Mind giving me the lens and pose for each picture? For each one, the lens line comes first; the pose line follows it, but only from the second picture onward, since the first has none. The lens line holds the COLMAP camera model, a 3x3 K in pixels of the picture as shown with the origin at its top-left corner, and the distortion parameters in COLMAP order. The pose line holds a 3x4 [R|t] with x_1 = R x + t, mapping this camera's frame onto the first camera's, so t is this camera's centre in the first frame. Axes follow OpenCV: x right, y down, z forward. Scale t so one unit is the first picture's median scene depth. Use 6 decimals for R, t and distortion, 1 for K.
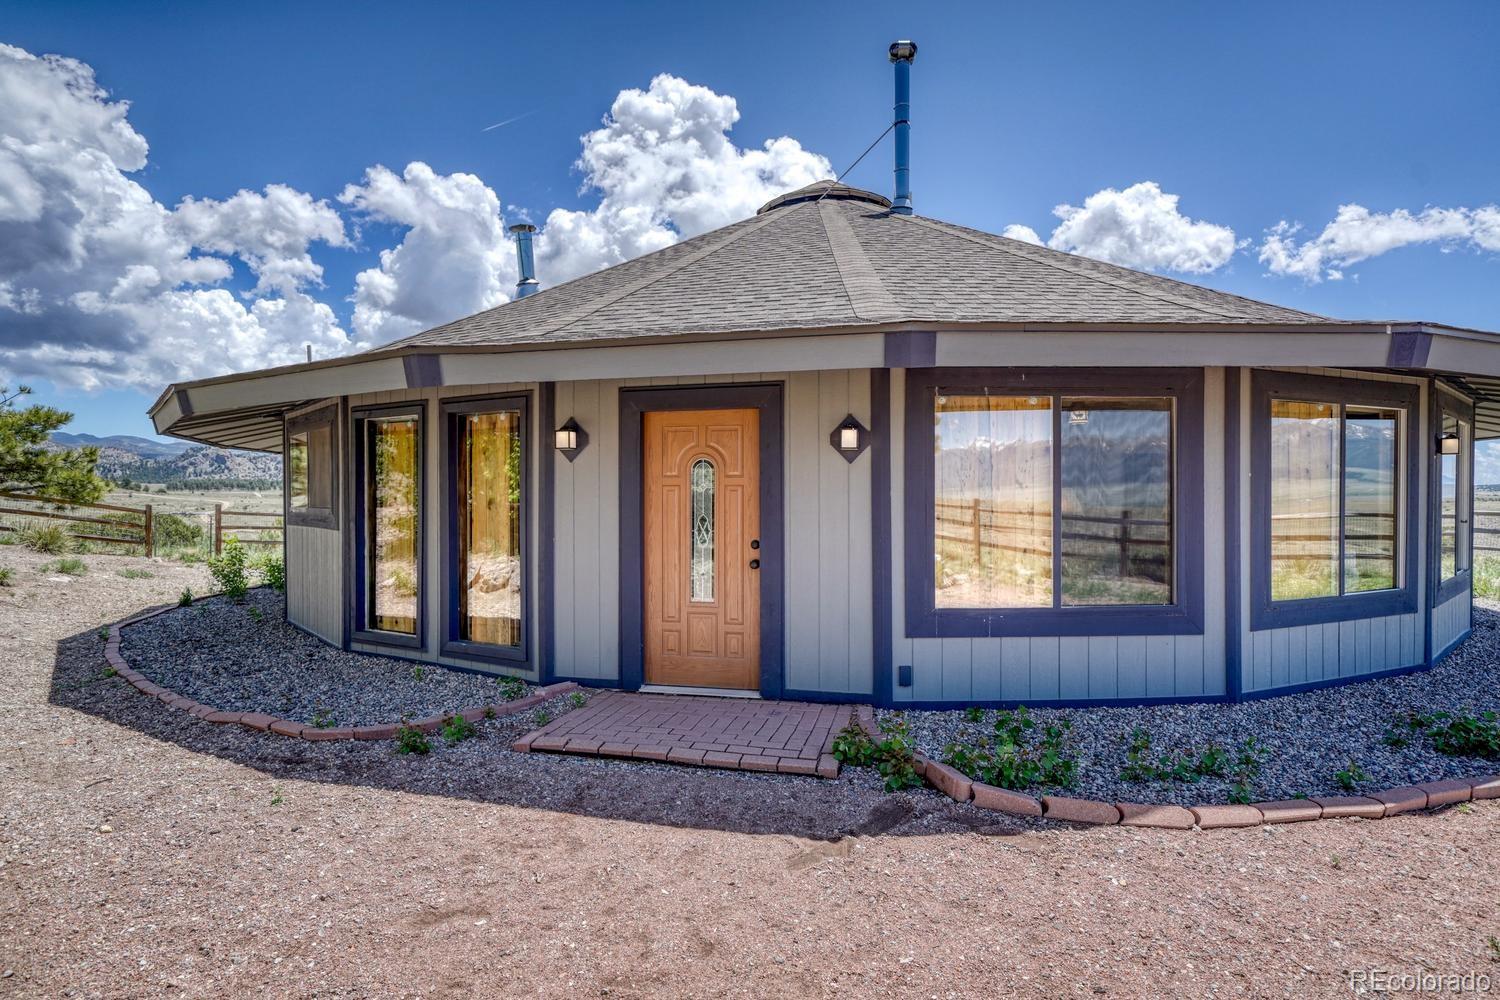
lens RADIAL K [[755.2, 0, 752.6], [0, 755.2, 497.9], [0, 0, 1]] dist [0.001709, 0.000794]
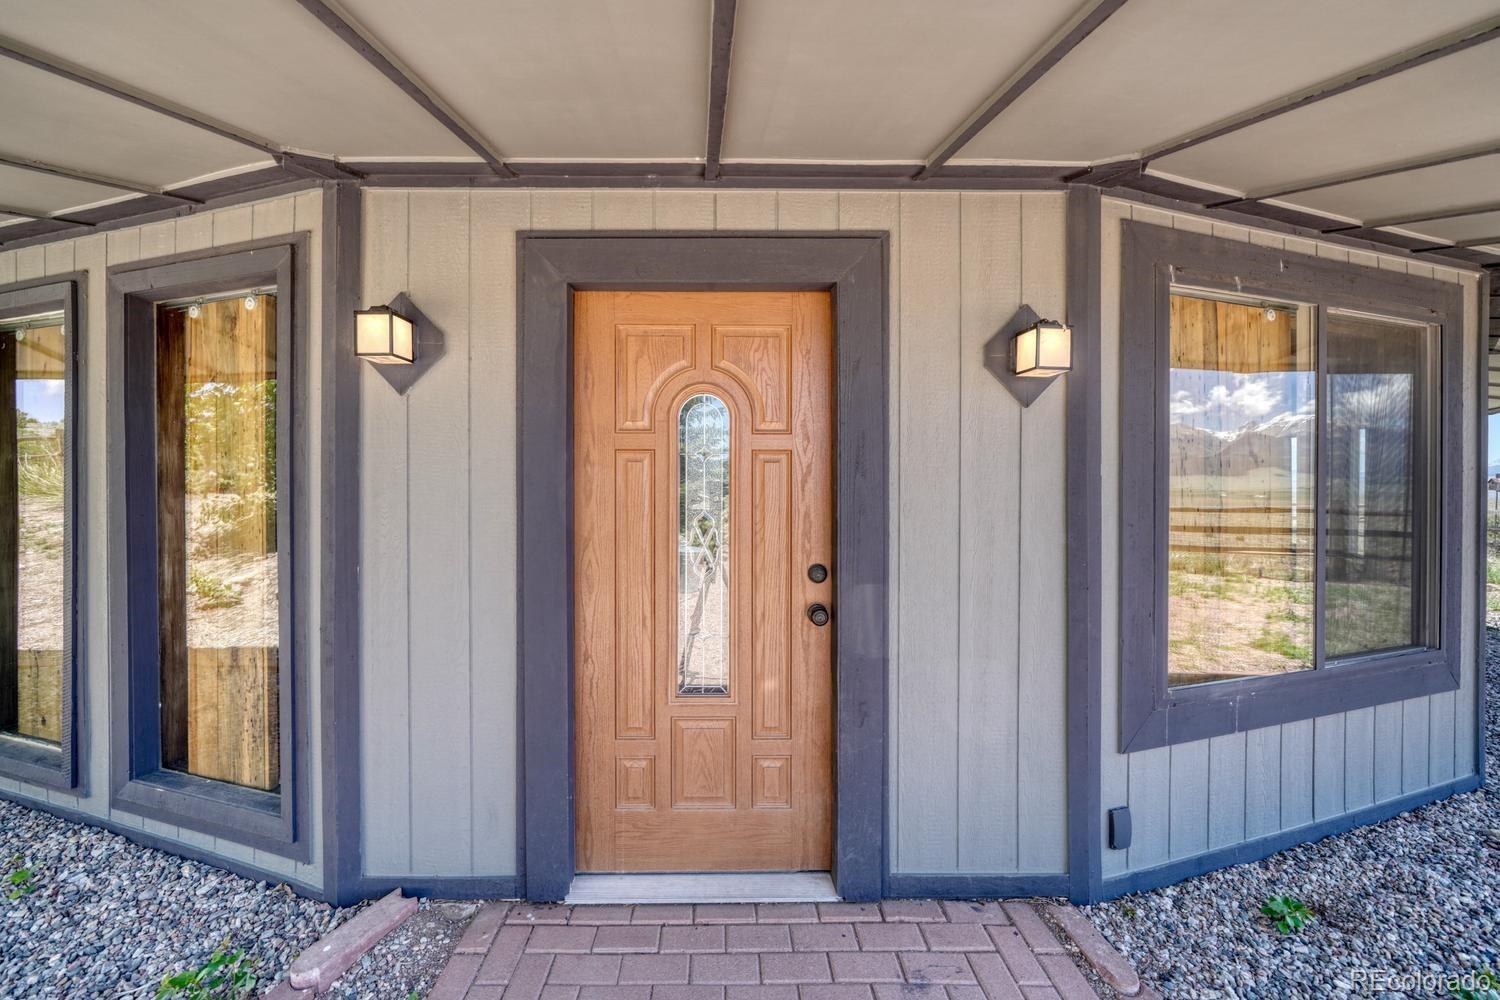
lens RADIAL K [[554.2, 0, 735.8], [0, 554.2, 490.1], [0, 0, 1]] dist [-0.007416, -0.000298]
pose [[0.973386, 0.002454, 0.229157, -0.127329], [-0.003978, 0.999973, 0.006186, 0.006320], [-0.229135, -0.006932, 0.973370, 0.658826]]
